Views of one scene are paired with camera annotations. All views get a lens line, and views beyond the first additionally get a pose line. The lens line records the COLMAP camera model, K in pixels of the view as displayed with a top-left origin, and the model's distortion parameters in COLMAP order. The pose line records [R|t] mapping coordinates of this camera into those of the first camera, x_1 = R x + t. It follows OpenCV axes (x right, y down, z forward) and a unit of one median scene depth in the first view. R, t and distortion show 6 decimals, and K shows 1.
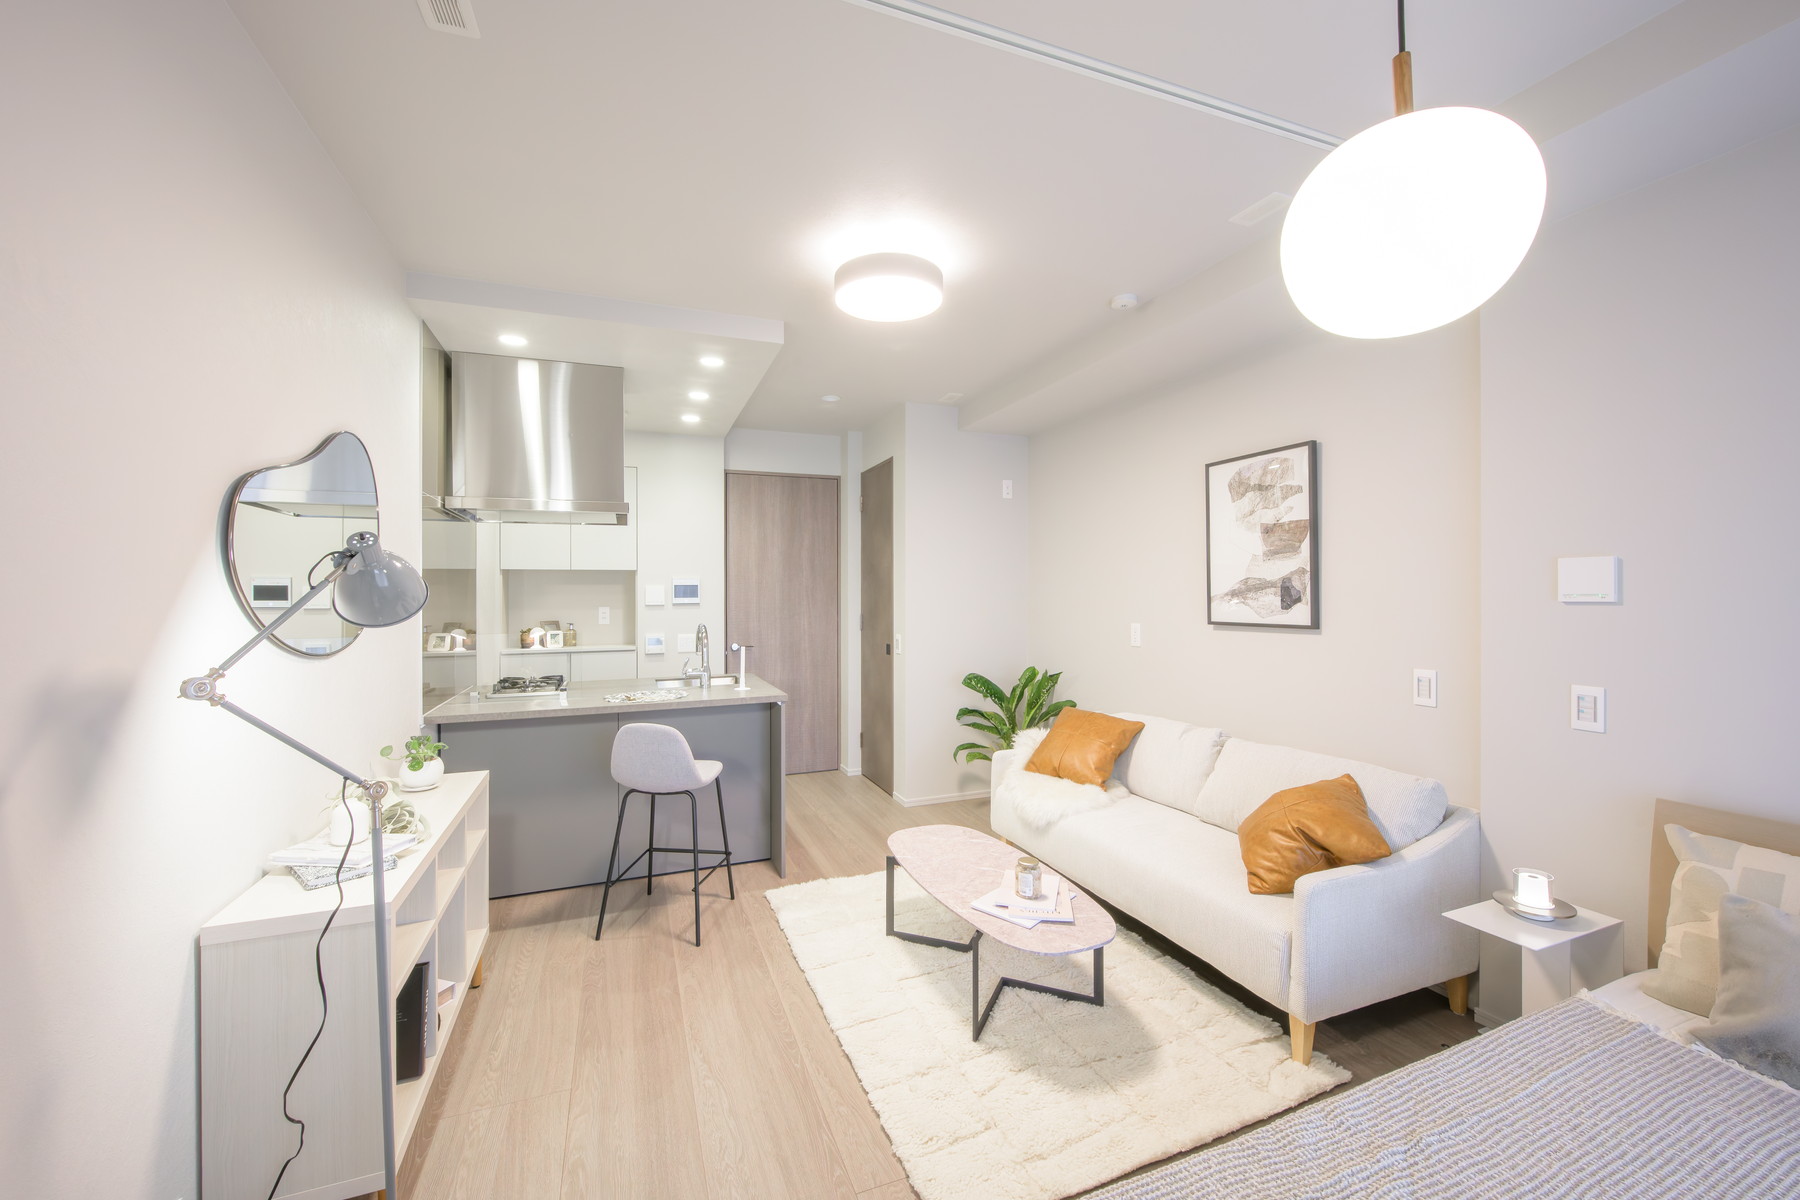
lens RADIAL K [[712.0, 0, 874.3], [0, 712.0, 594.4], [0, 0, 1]] dist [-0.002612, -0.001803]
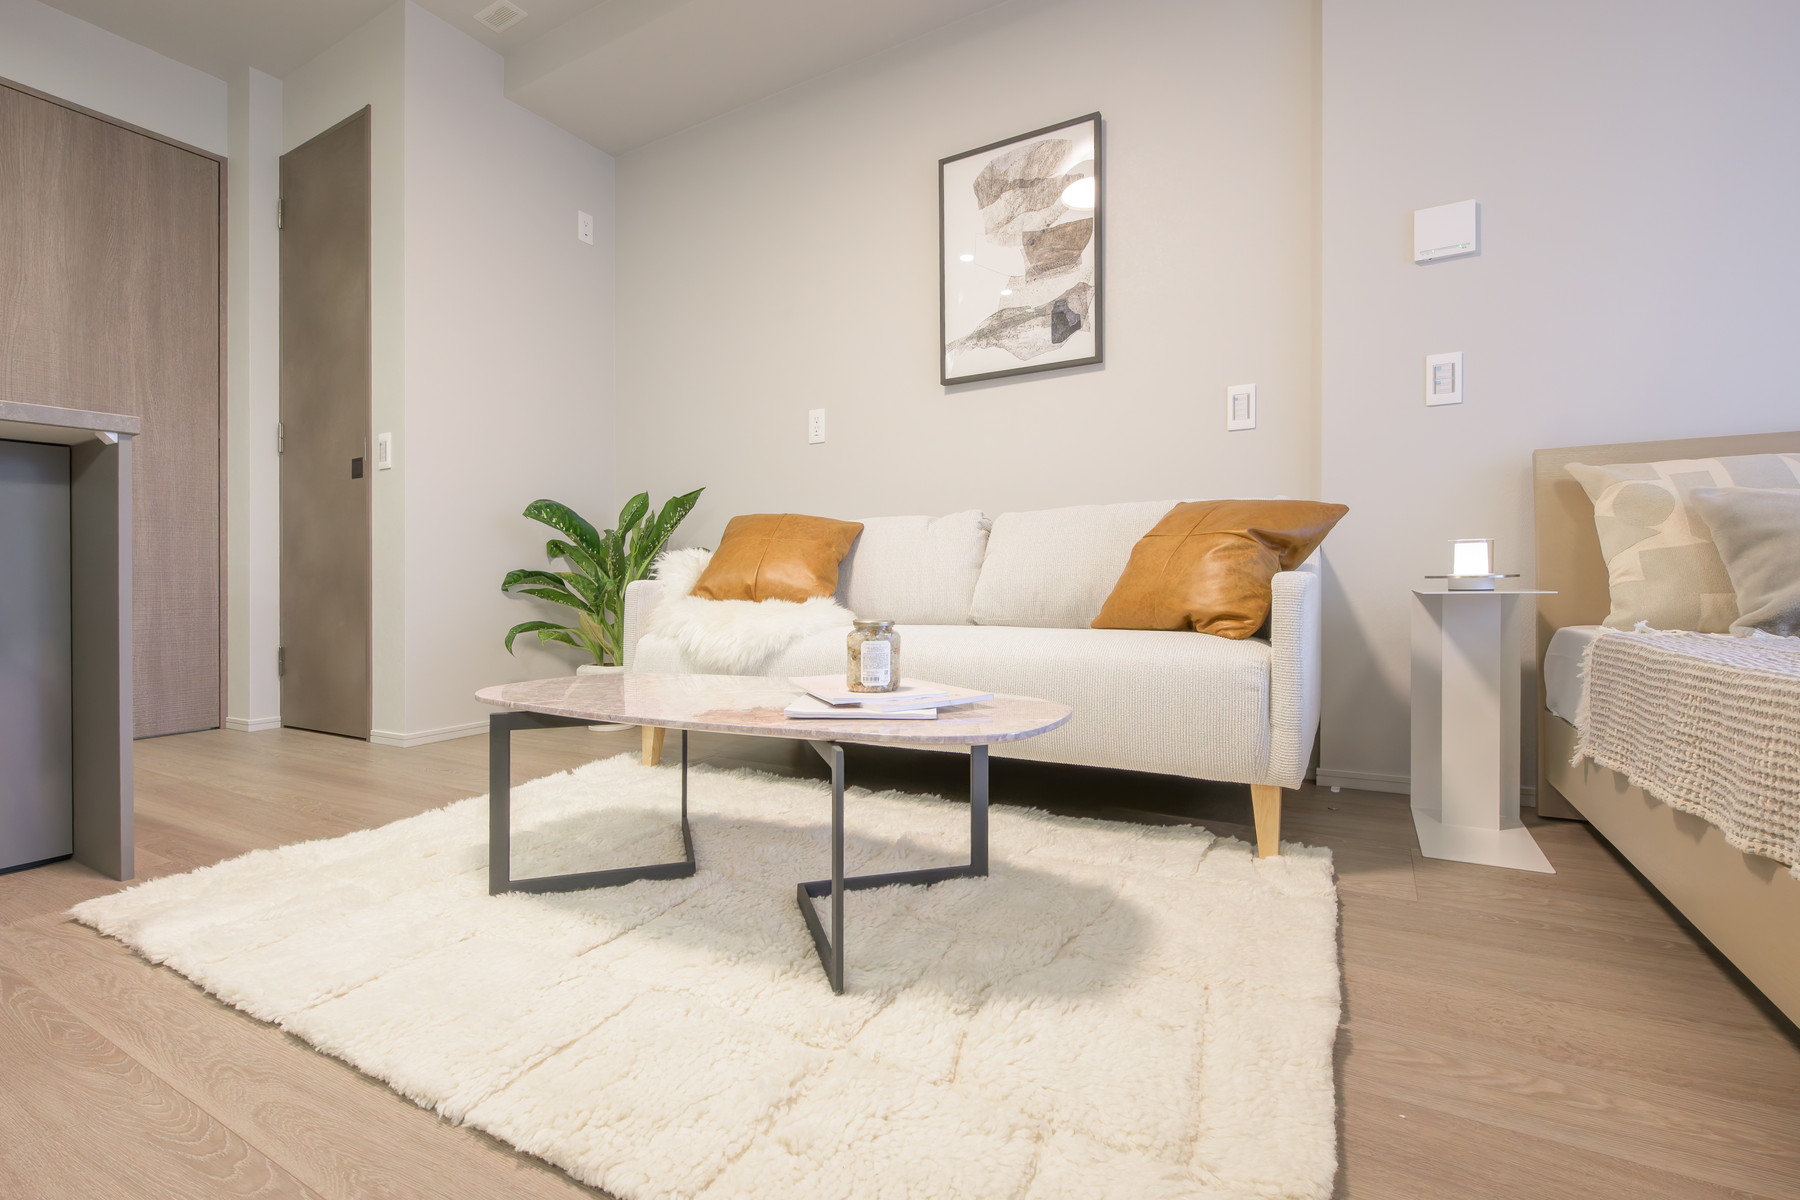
lens RADIAL K [[812.2, 0, 890.7], [0, 812.2, 598.9], [0, 0, 1]] dist [0.001219, -0.001991]
pose [[0.763020, 0.000043, 0.646375, -0.112068], [0.001394, 0.999998, -0.001712, 0.286774], [-0.646373, 0.002208, 0.763018, 0.445217]]
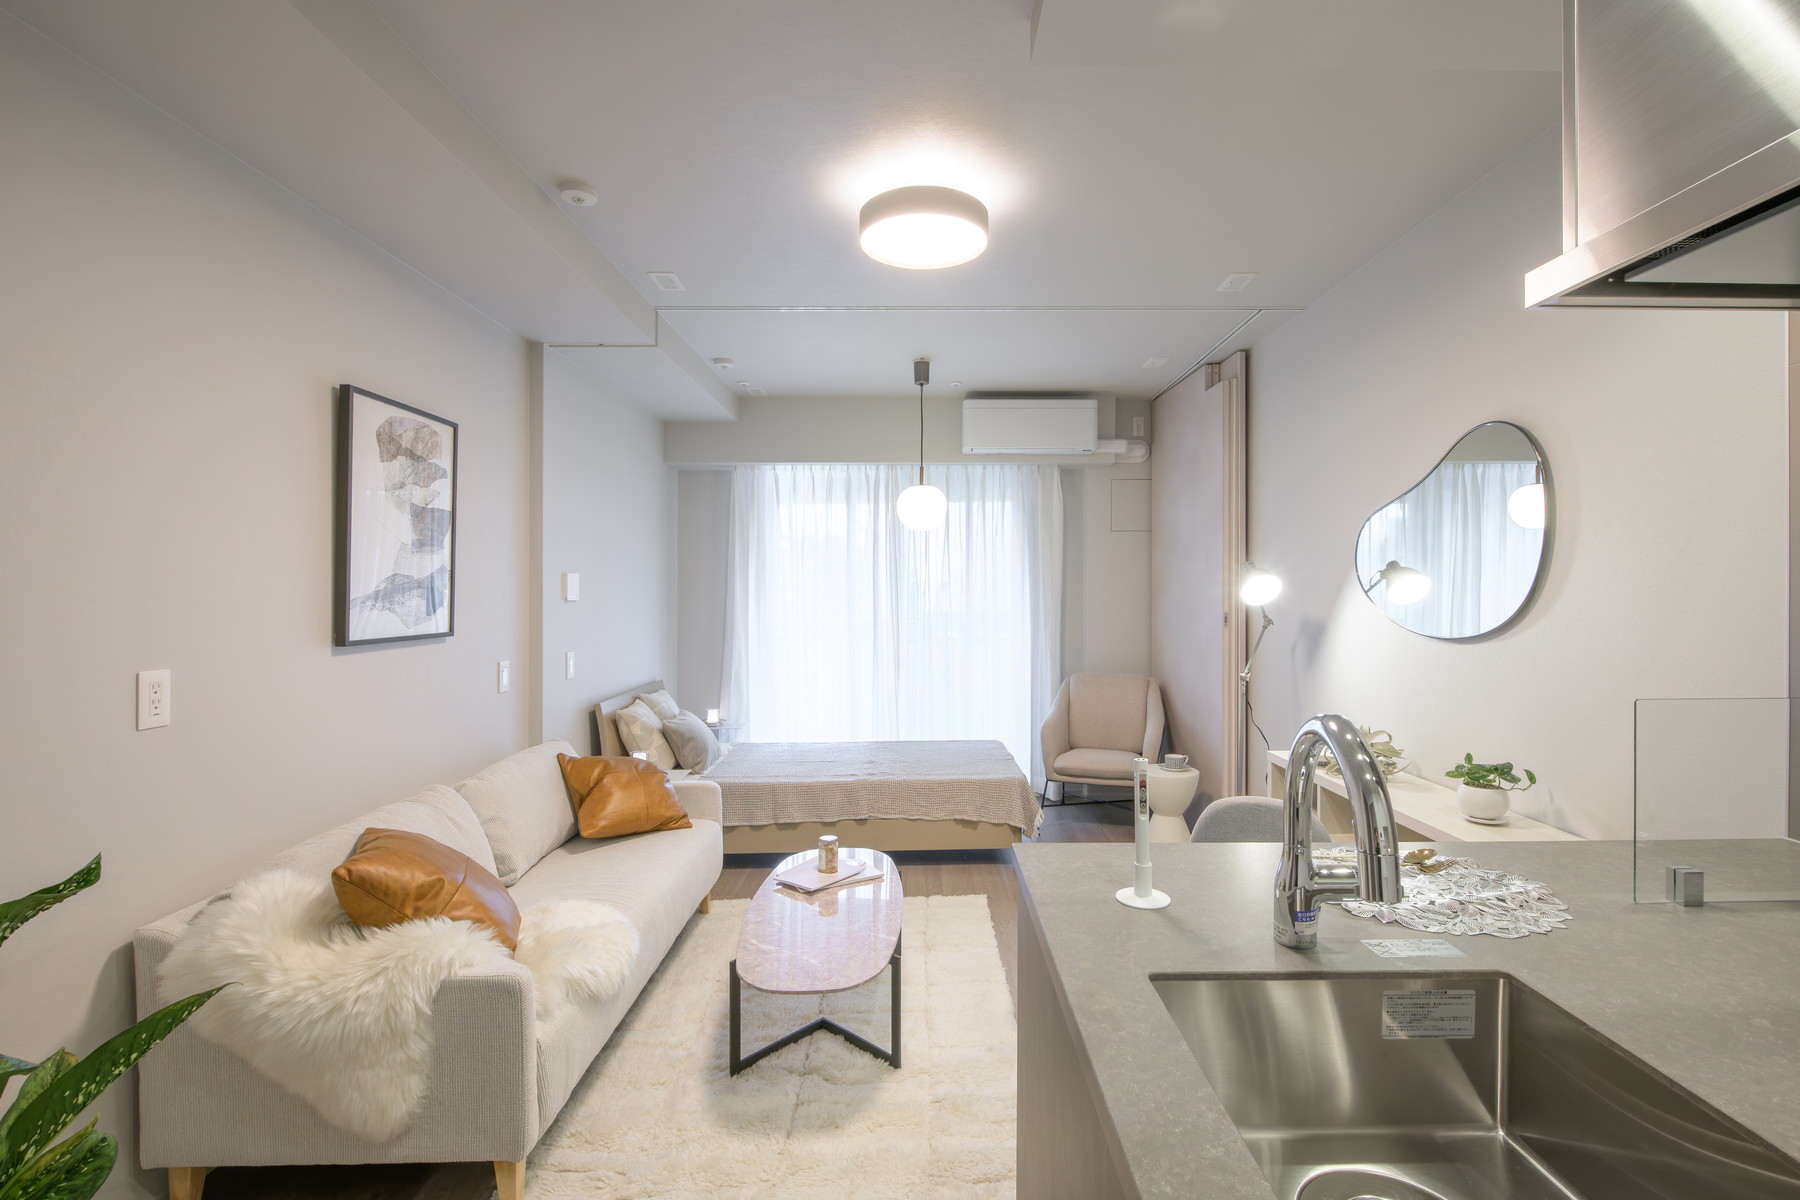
lens RADIAL K [[788.8, 0, 913.3], [0, 788.8, 598.8], [0, 0, 1]] dist [0.005026, 0.000064]
pose [[-0.940248, -0.000239, 0.340490, -0.241496], [0.001054, 0.999993, 0.003614, -0.000845], [-0.340488, 0.003757, -0.940241, 1.615723]]
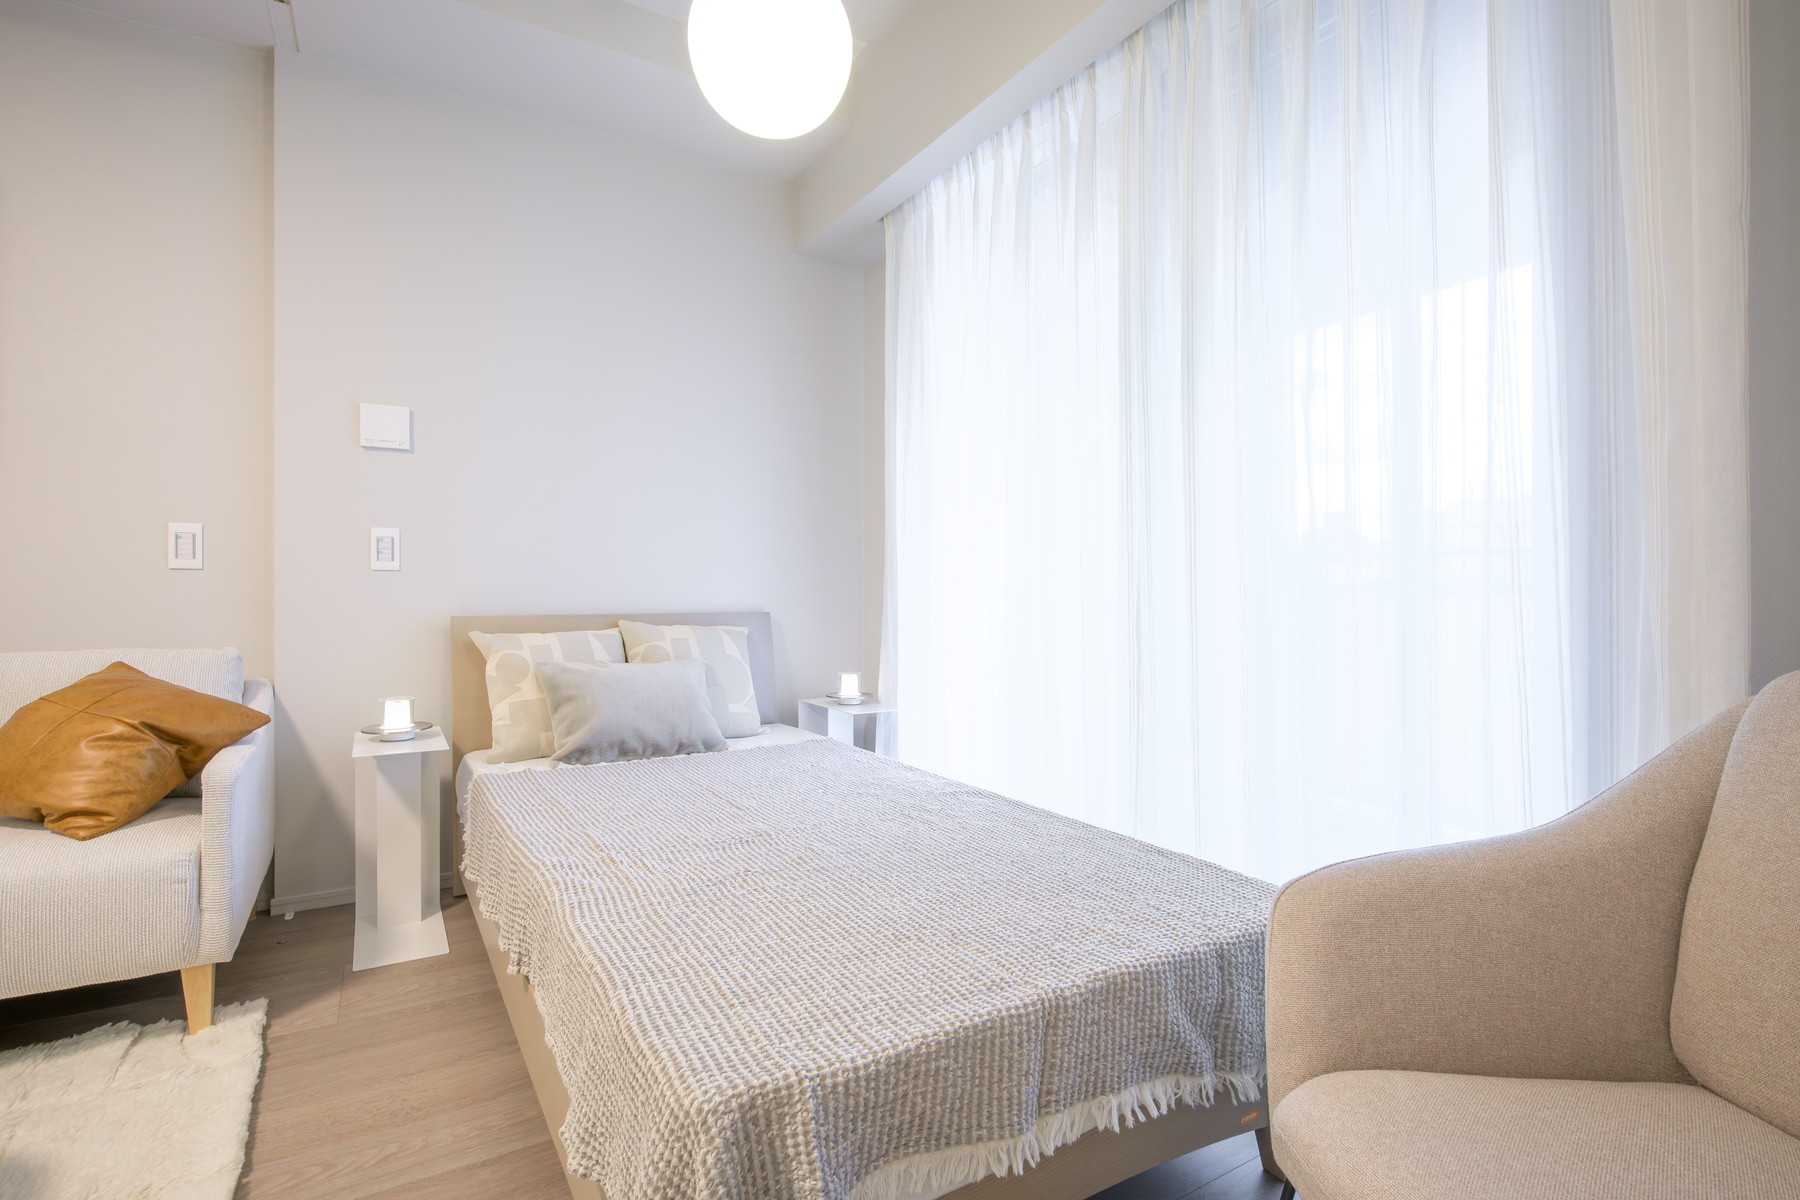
lens RADIAL K [[858.4, 0, 906.0], [0, 858.4, 599.8], [0, 0, 1]] dist [-0.000597, -0.001058]
pose [[-0.199103, -0.005351, 0.979964, -0.266147], [0.002341, 0.999980, 0.005936, 0.152269], [-0.979976, 0.003476, -0.199087, 0.325697]]
